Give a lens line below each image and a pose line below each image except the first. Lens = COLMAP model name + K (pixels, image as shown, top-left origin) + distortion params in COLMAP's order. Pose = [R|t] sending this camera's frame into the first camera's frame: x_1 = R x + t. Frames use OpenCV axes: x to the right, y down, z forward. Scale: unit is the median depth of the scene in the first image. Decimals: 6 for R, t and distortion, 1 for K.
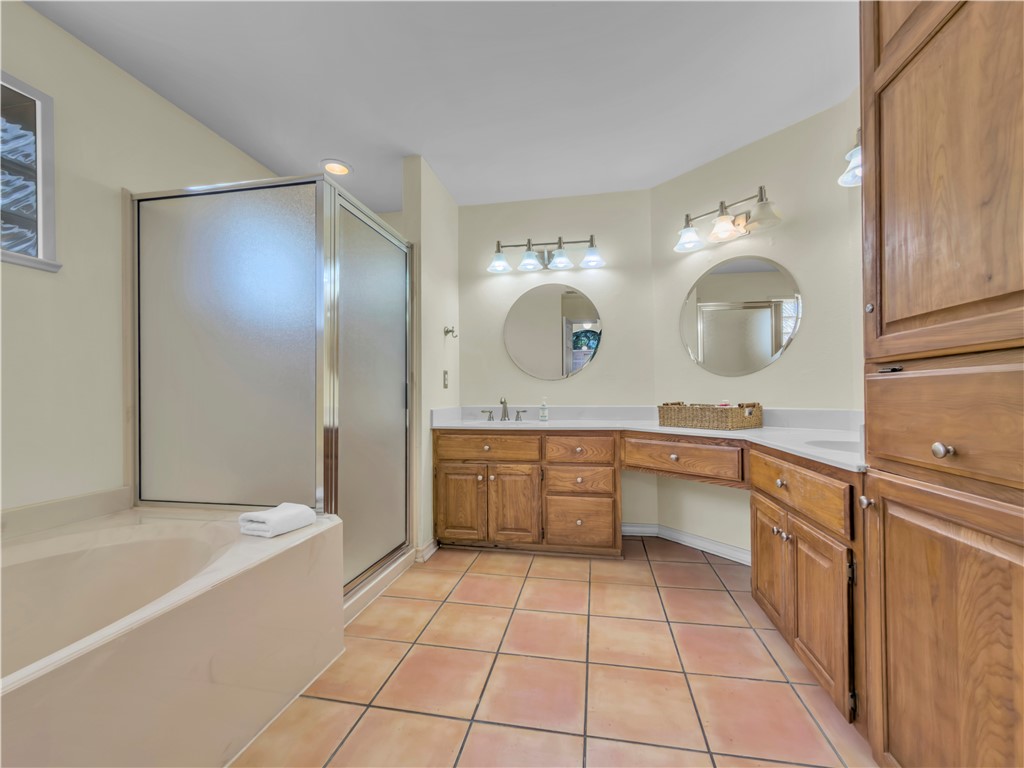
lens RADIAL K [[417.5, 0, 512.0], [0, 417.5, 384.0], [0, 0, 1]] dist [-0.000065, 0.000166]
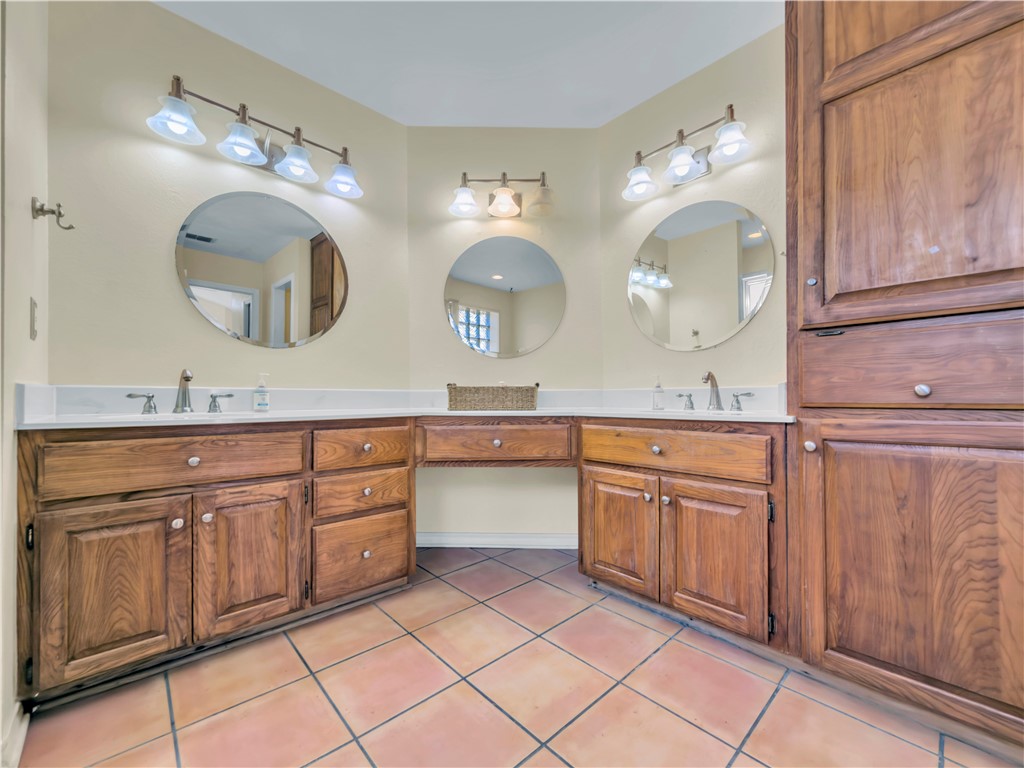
lens RADIAL K [[426.2, 0, 511.4], [0, 426.2, 391.5], [0, 0, 1]] dist [-0.000371, 0.000077]
pose [[0.595908, 0.017805, 0.802855, -0.255457], [-0.023594, 0.999711, -0.004658, 0.064521], [-0.802706, -0.016167, 0.596156, 0.399363]]
